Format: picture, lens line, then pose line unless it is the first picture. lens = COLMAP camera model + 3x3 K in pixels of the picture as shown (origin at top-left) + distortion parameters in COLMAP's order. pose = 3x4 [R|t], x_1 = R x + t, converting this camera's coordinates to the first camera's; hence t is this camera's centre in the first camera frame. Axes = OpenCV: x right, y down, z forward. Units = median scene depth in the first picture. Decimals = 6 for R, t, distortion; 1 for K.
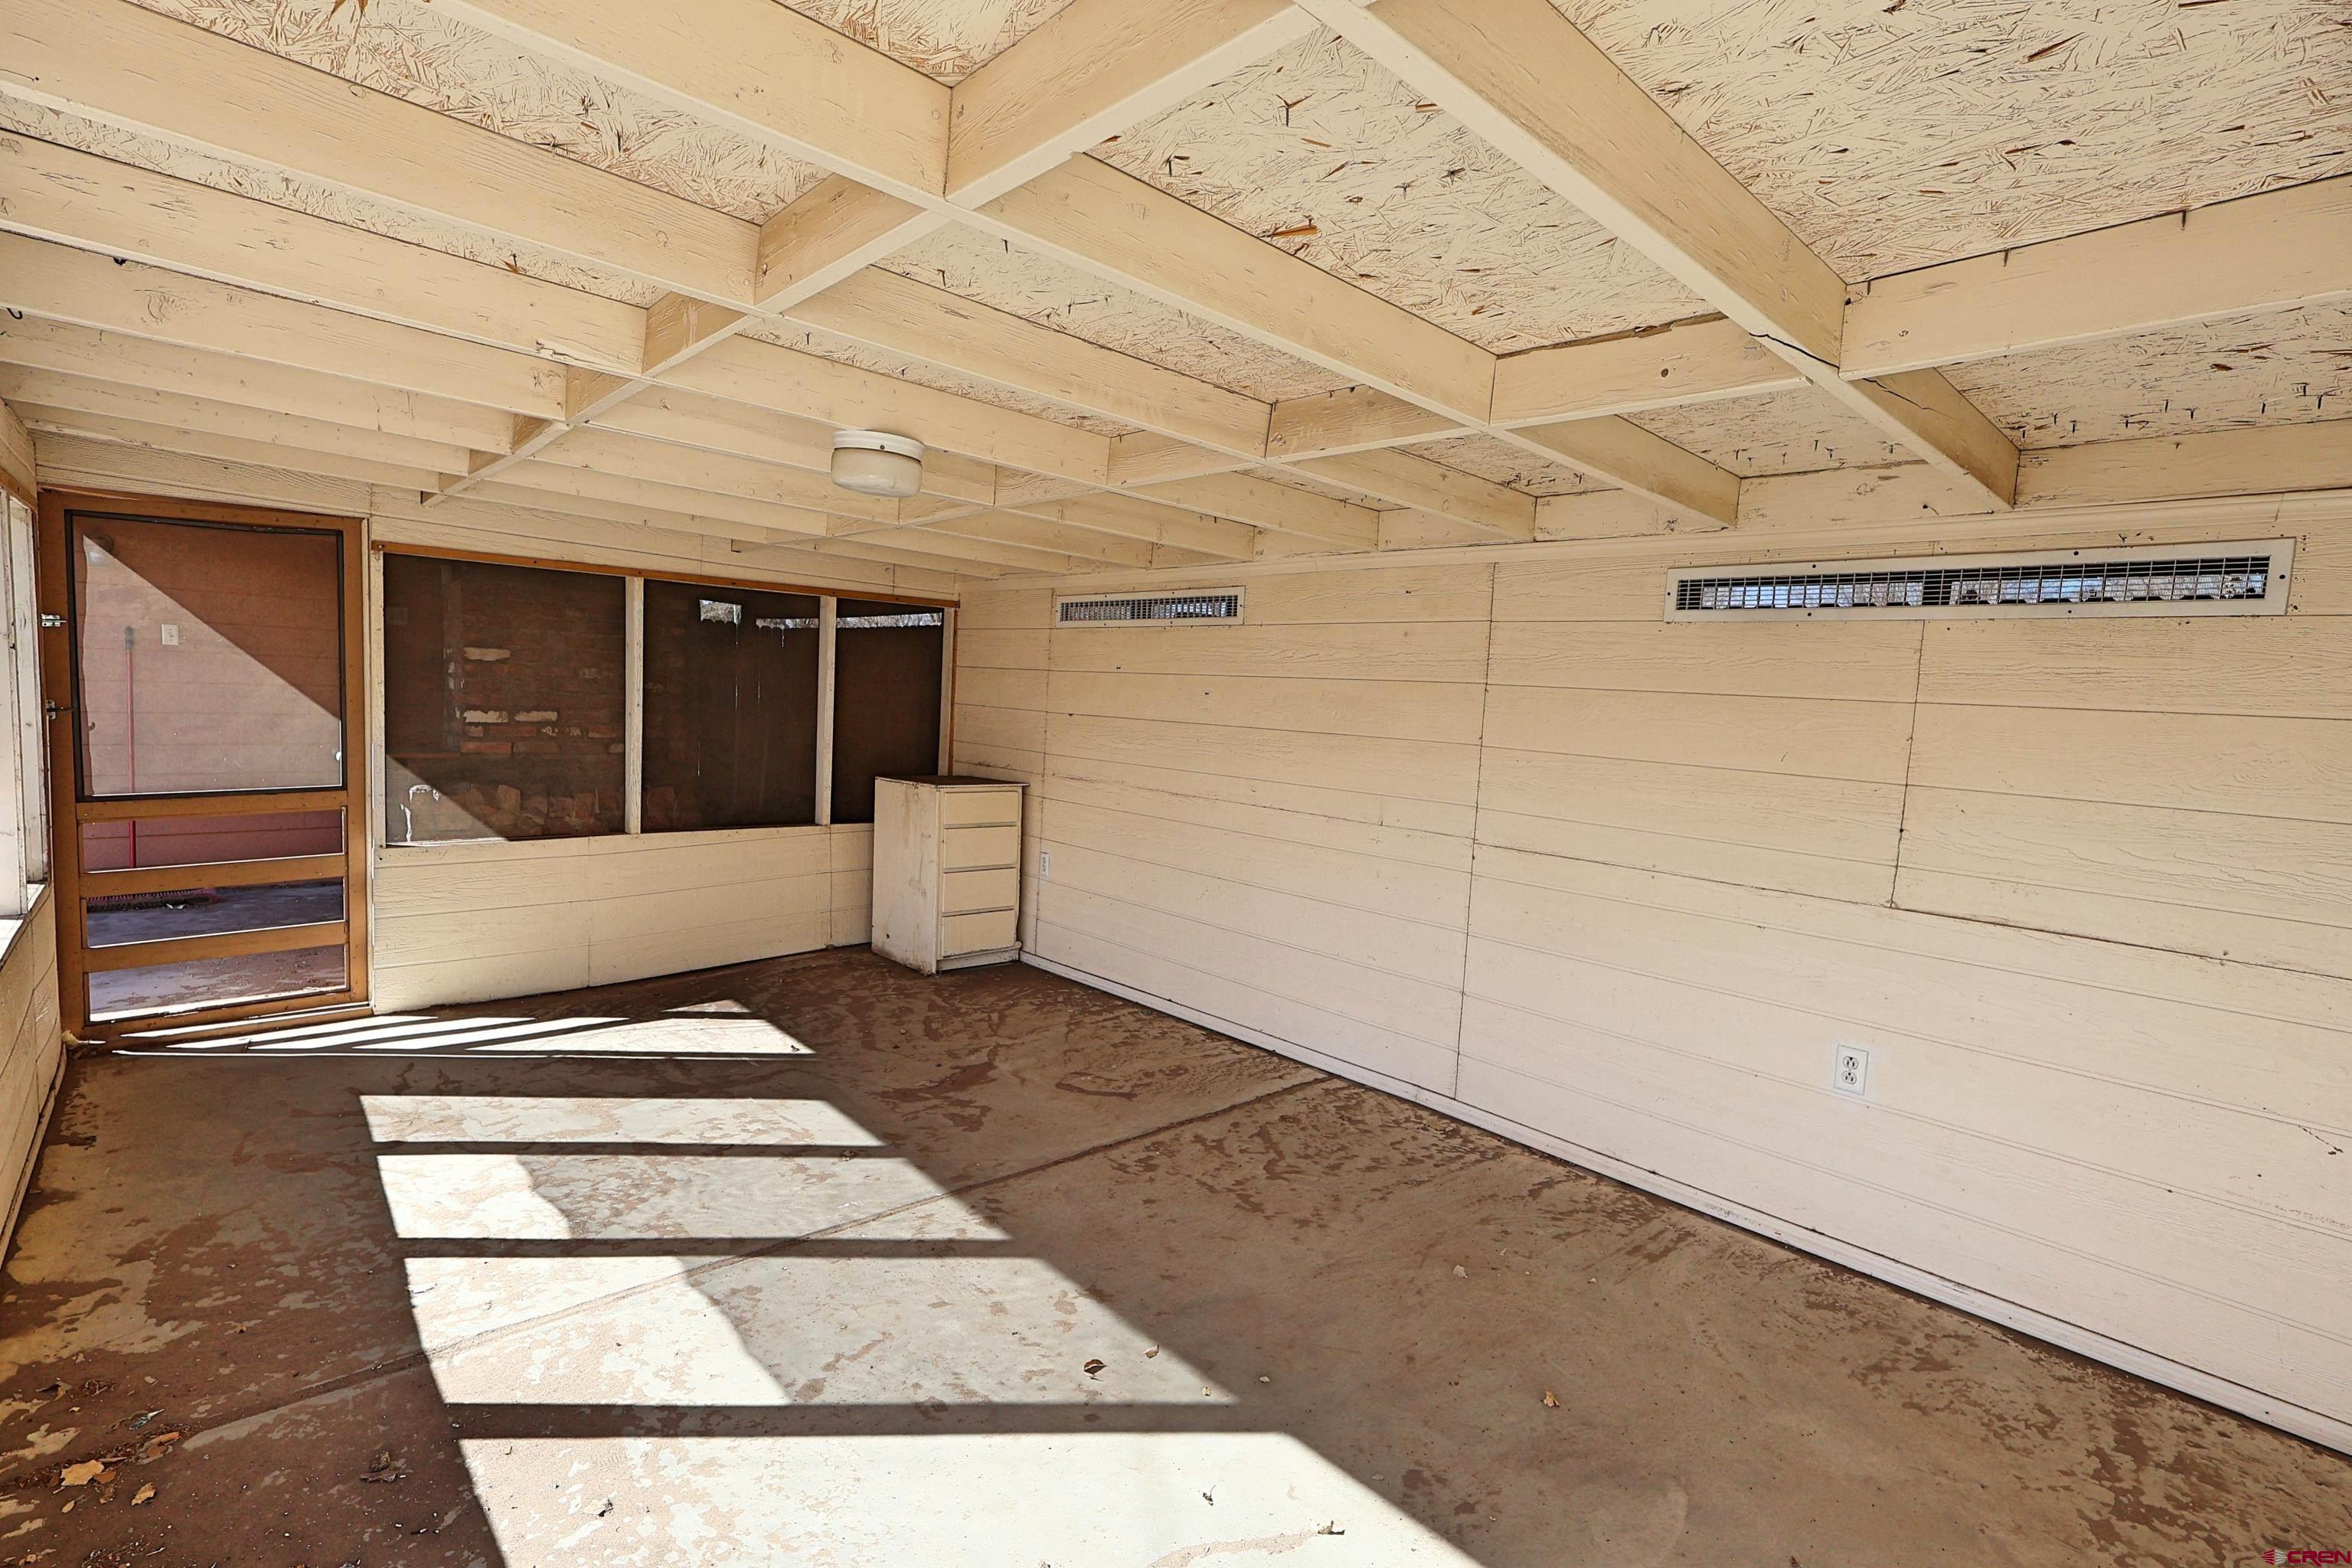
lens RADIAL K [[1096.2, 0, 1181.2], [0, 1096.2, 787.7], [0, 0, 1]] dist [-0.005863, -0.000201]
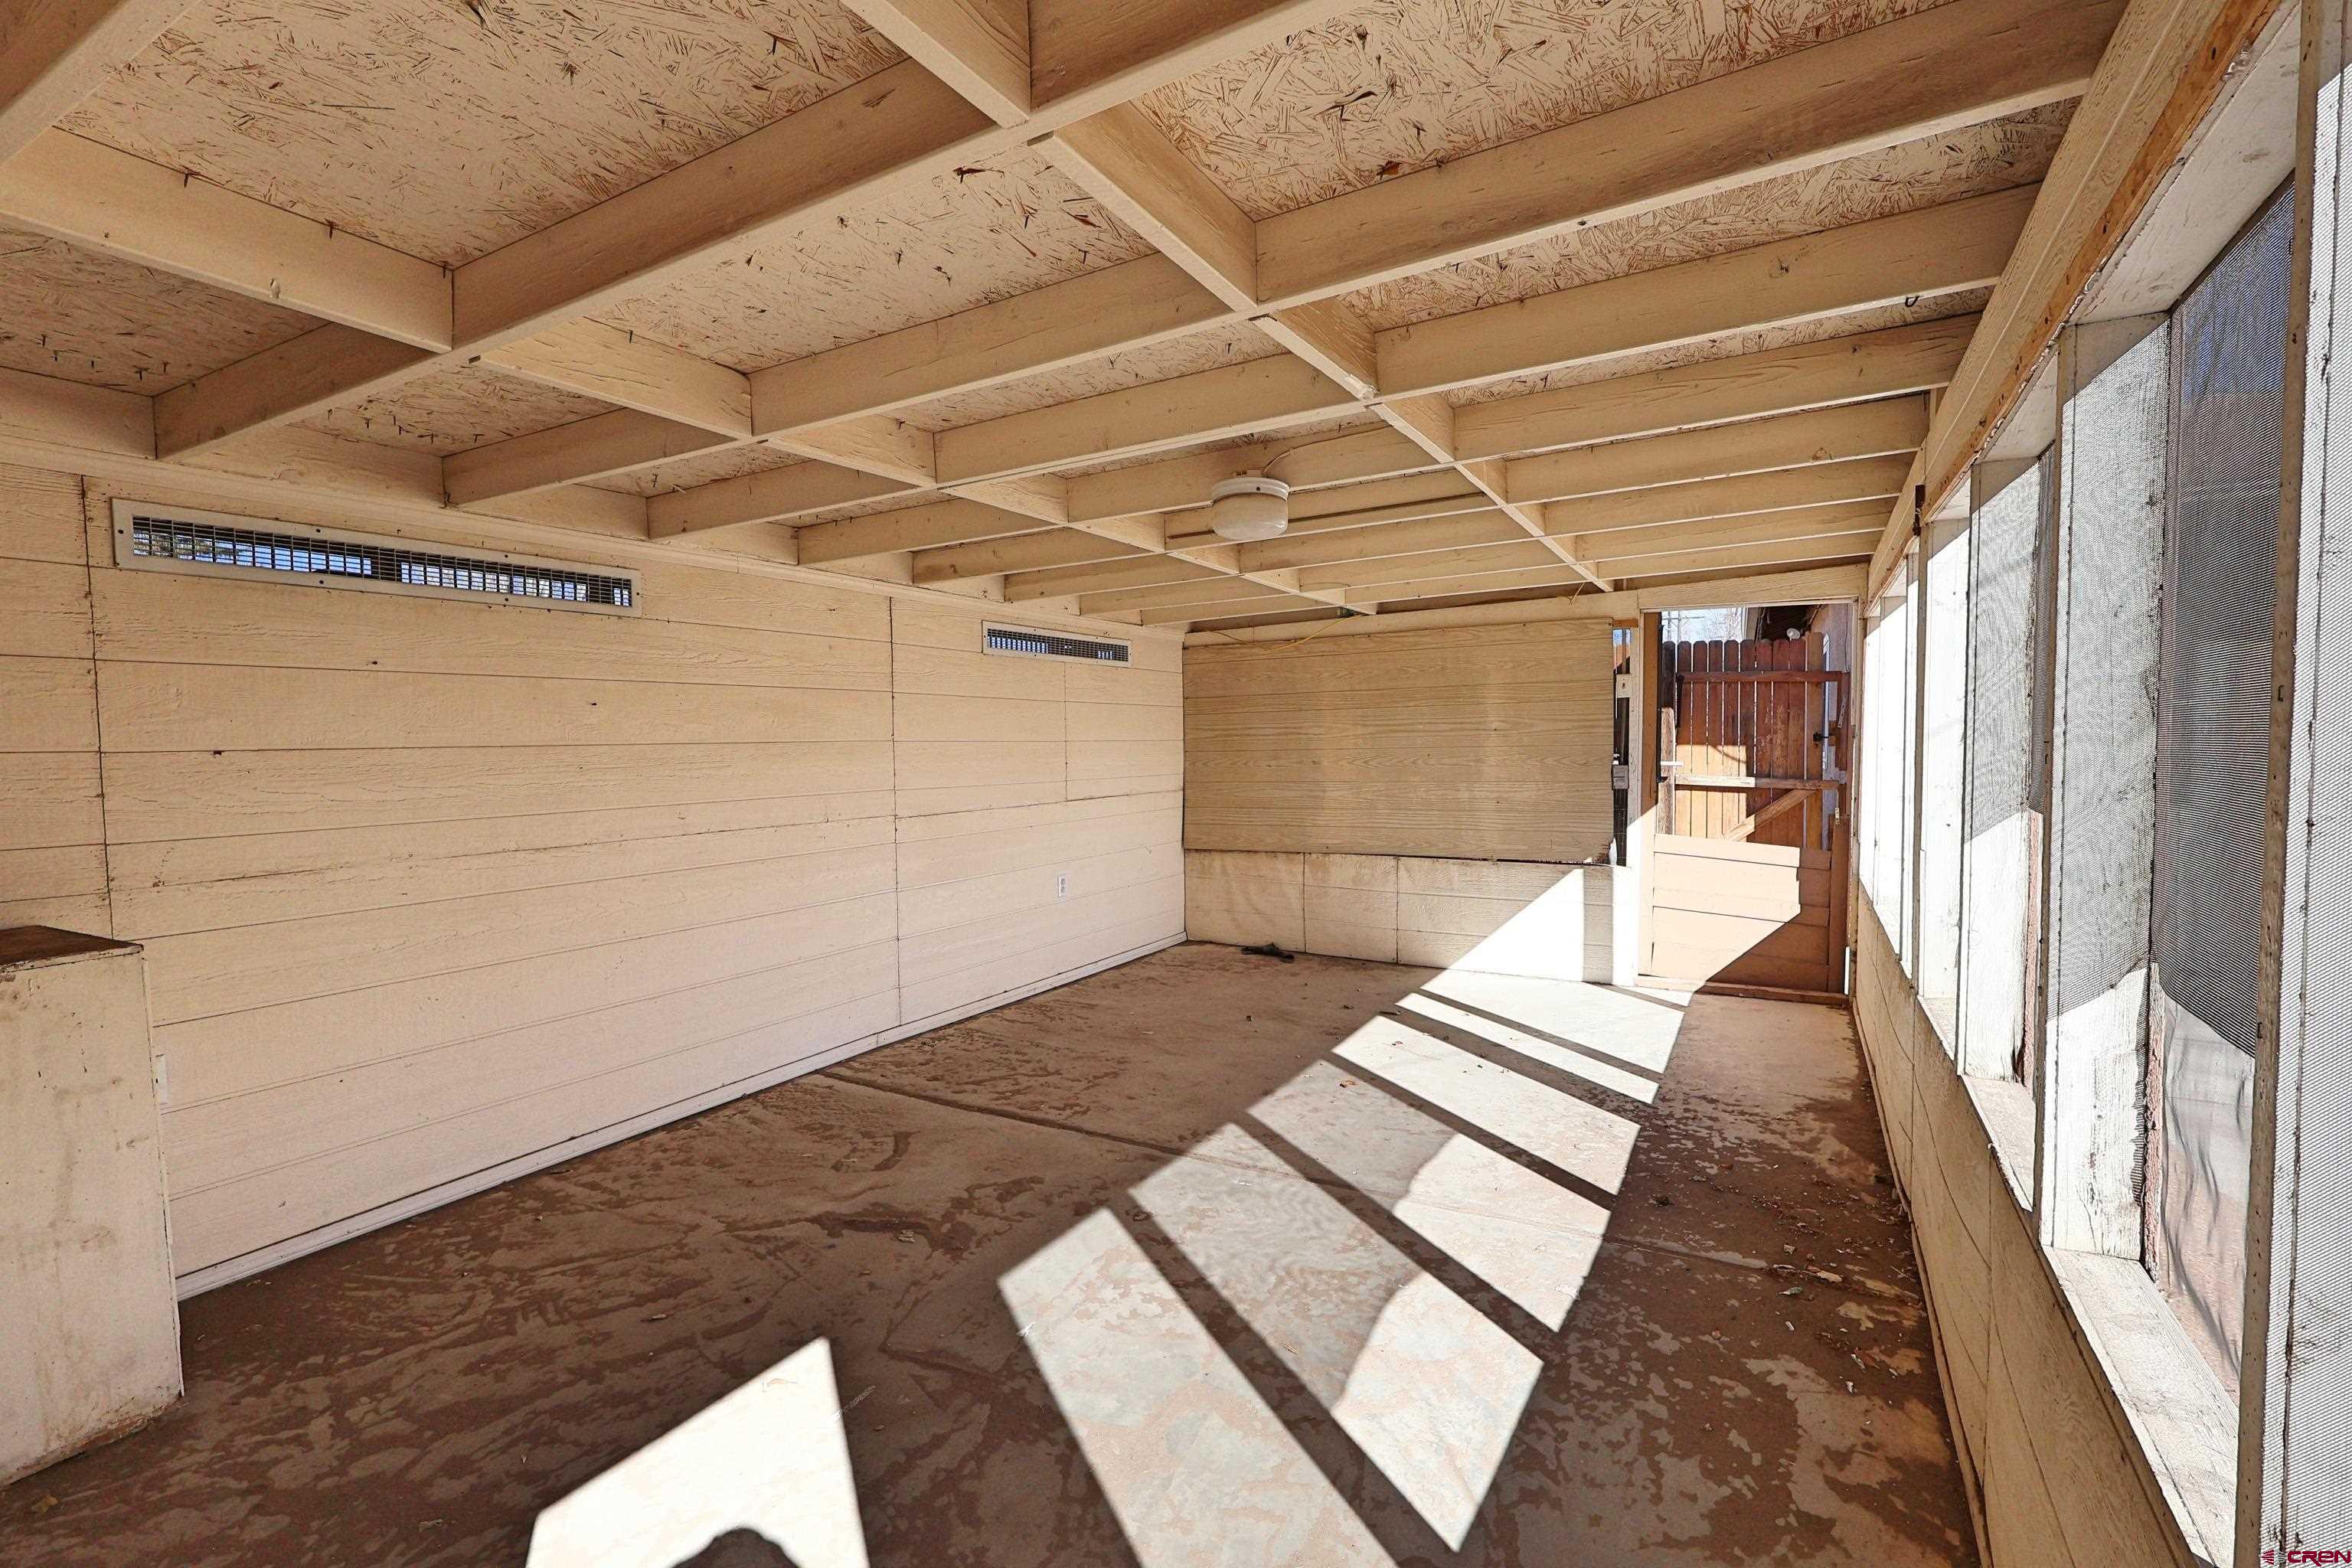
lens RADIAL K [[1037.8, 0, 1177.6], [0, 1037.8, 787.3], [0, 0, 1]] dist [-0.015192, 0.000369]
pose [[-0.297863, -0.094383, 0.949931, -1.063443], [0.077741, 0.989397, 0.122680, -0.117464], [-0.951438, 0.110390, -0.287367, 1.143831]]
